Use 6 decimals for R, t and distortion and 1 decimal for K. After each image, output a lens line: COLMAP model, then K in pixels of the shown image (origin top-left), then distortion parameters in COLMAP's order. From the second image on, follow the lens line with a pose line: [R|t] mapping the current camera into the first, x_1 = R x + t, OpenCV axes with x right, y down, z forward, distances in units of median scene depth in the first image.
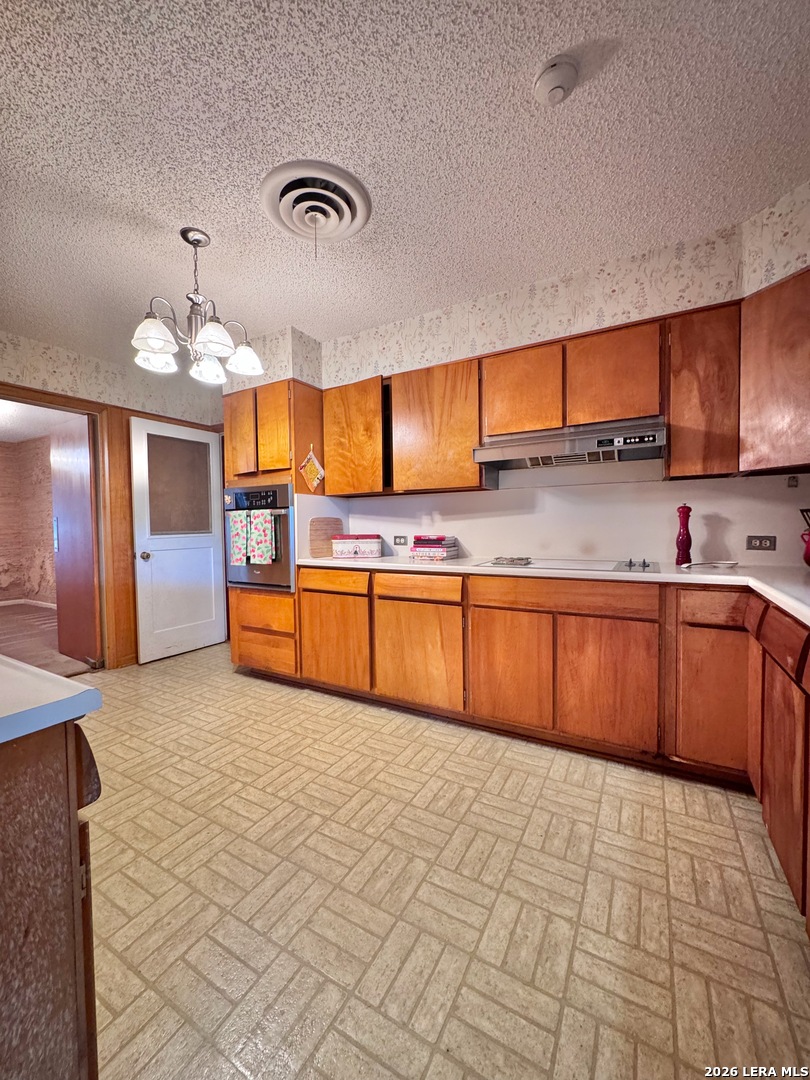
lens RADIAL K [[429.4, 0, 405.5], [0, 429.4, 539.5], [0, 0, 1]] dist [-0.003659, 0.000435]
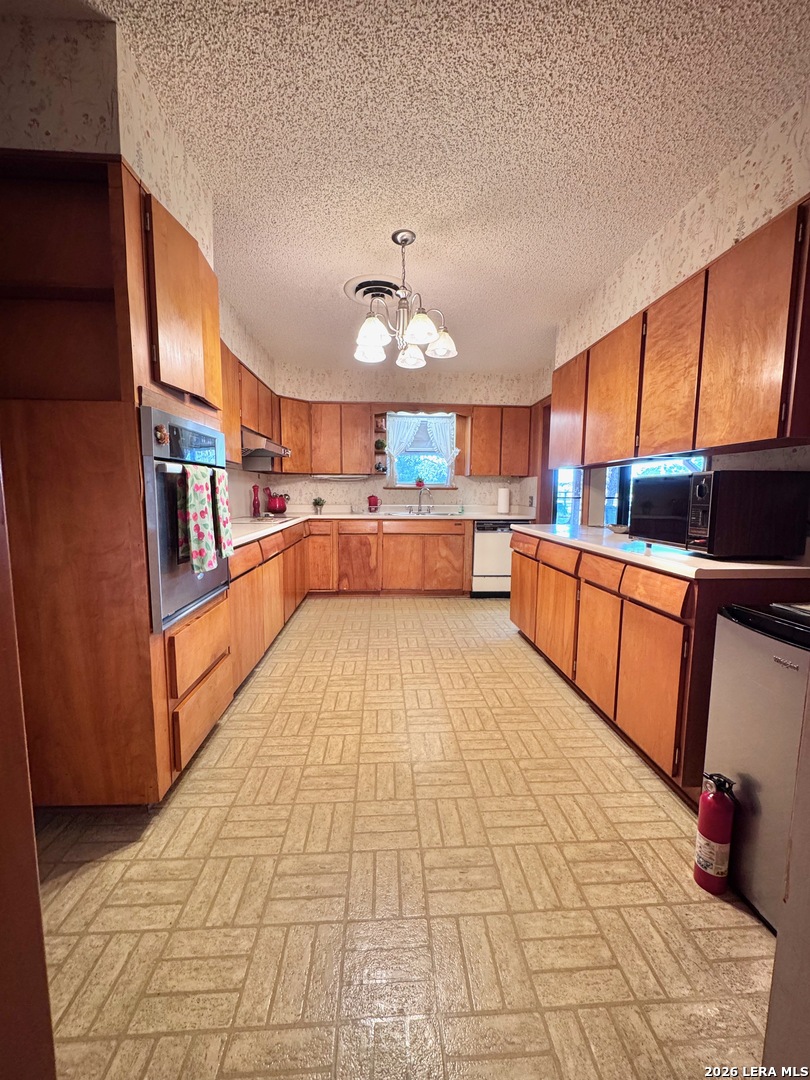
lens RADIAL K [[429.4, 0, 406.1], [0, 429.4, 538.7], [0, 0, 1]] dist [-0.003659, 0.000435]
pose [[-0.545192, -0.084598, 0.834032, -0.636180], [0.026318, 0.992677, 0.117894, -0.055022], [-0.837898, 0.086225, -0.538973, 0.914842]]
